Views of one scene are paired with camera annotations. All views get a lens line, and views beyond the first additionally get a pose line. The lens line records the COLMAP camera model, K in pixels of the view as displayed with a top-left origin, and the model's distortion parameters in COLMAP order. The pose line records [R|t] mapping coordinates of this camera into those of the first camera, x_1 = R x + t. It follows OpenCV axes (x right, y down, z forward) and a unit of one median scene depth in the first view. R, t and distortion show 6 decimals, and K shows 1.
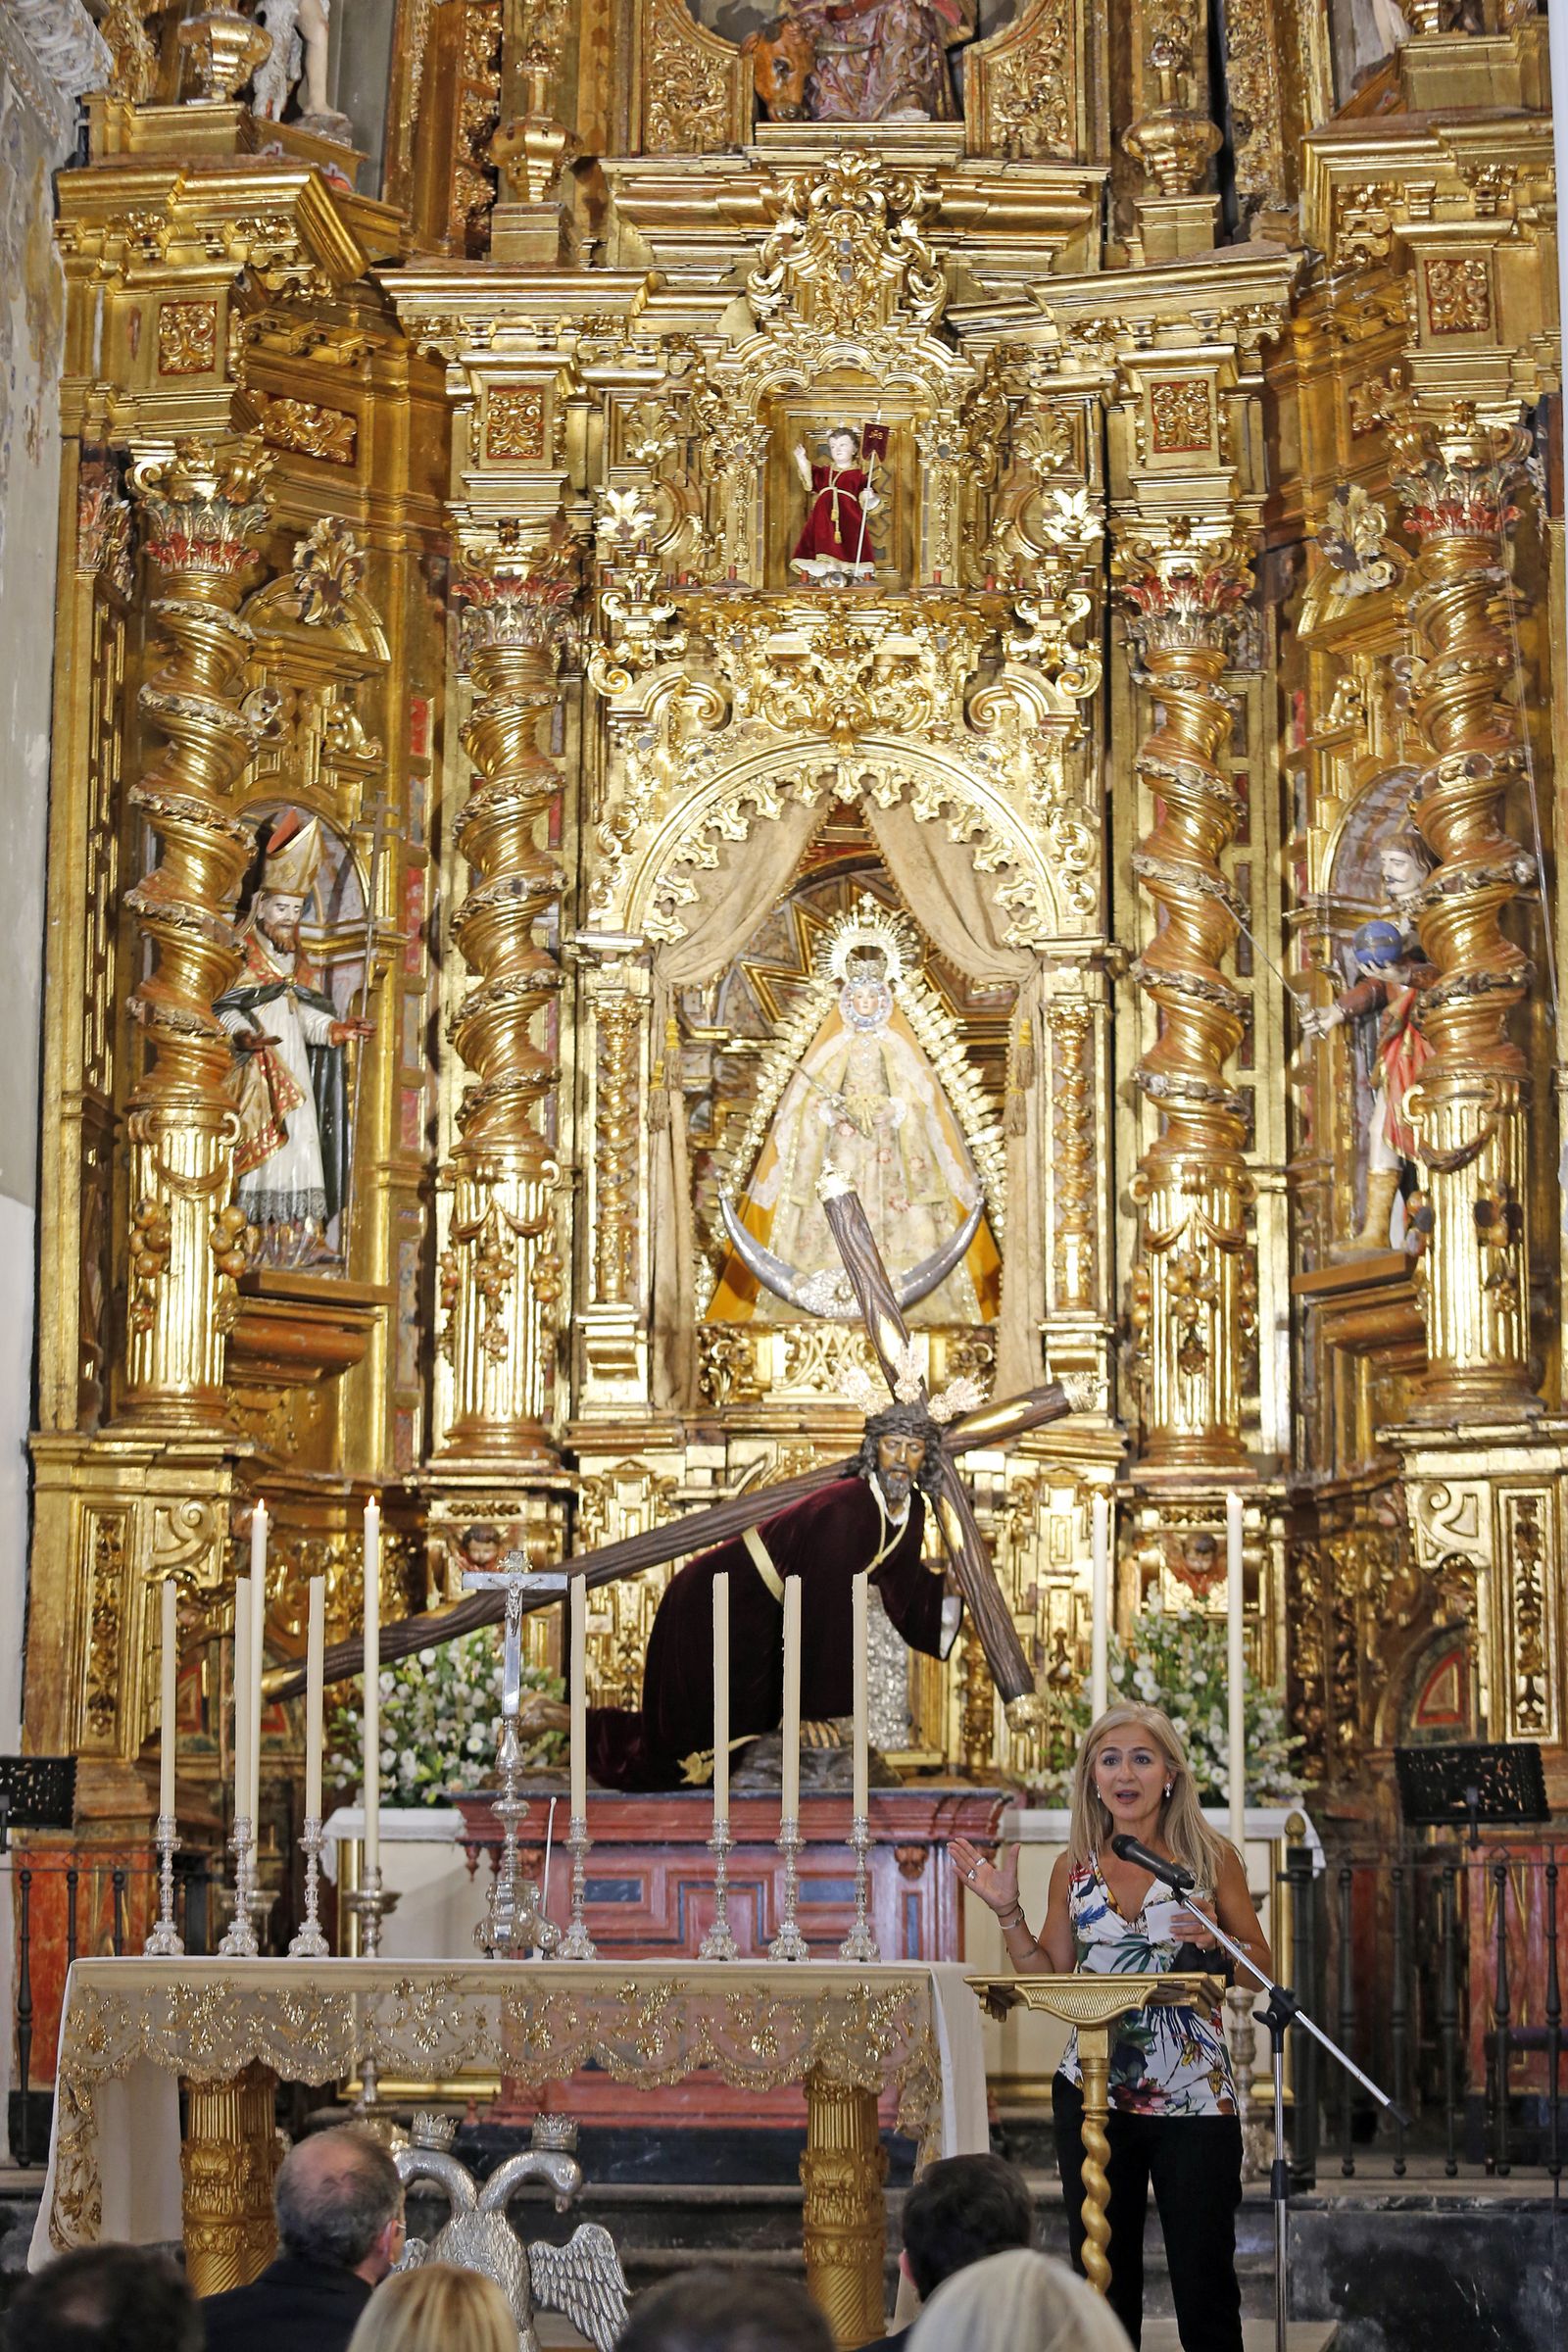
lens RADIAL K [[4680.9, 0, 783.2], [0, 4680.9, 1292.1], [0, 0, 1]] dist [-0.329373, 0.357170]
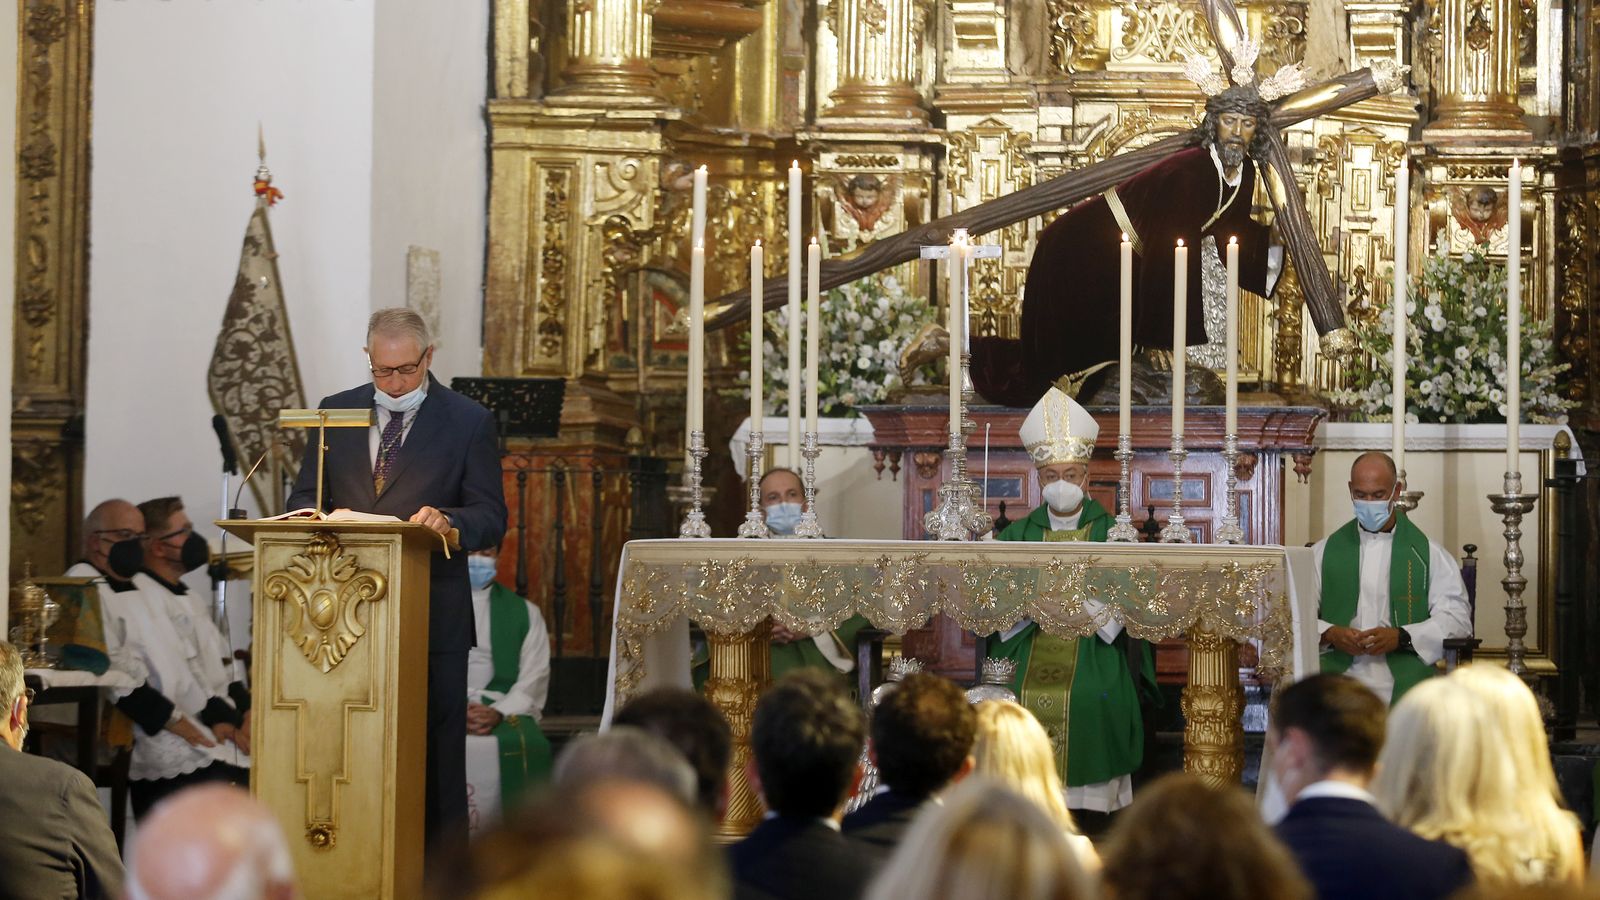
lens RADIAL K [[5064.4, 0, 800.0], [0, 5064.4, 450.0], [0, 0, 1]] dist [-0.150568, 3.779749]
pose [[0.999221, 0.008150, -0.038607, -0.031159], [-0.003440, 0.992704, 0.120527, -0.034212], [0.039308, -0.120301, 0.991959, -0.264372]]
